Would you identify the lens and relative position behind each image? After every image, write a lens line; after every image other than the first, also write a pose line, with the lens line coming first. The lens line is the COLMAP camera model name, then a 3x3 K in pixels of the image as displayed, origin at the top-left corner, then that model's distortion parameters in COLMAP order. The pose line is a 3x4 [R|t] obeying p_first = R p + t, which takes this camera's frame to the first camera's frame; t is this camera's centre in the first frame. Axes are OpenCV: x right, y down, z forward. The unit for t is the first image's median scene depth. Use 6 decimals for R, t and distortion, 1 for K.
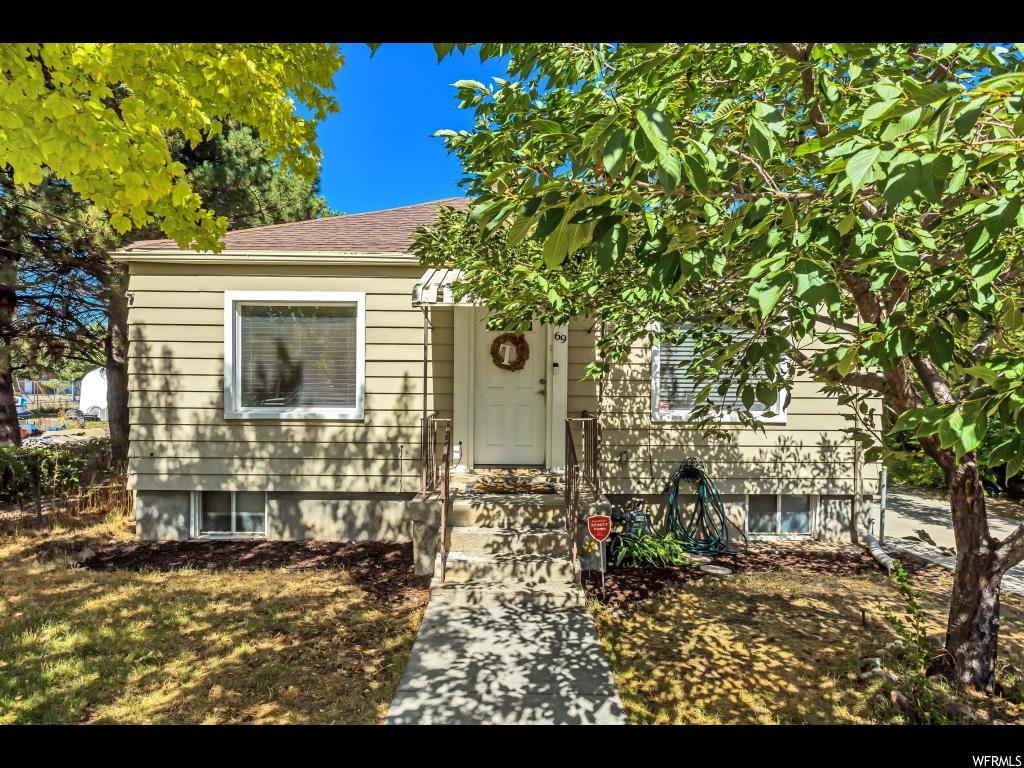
lens RADIAL K [[603.3, 0, 512.0], [0, 603.3, 384.0], [0, 0, 1]] dist [-0.003721, -0.000818]
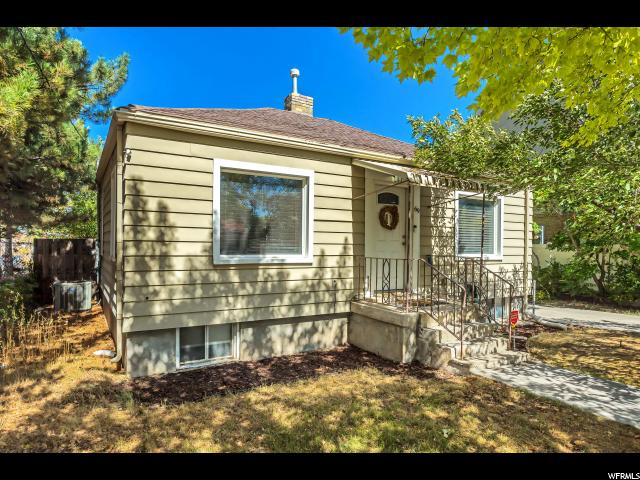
lens RADIAL K [[434.8, 0, 320.0], [0, 434.8, 240.0], [0, 0, 1]] dist [0.005028, 0.001707]
pose [[0.839608, 0.007132, 0.543146, -0.766964], [-0.009786, 0.999950, 0.001997, 0.004679], [-0.543104, -0.006992, 0.839636, 0.155502]]
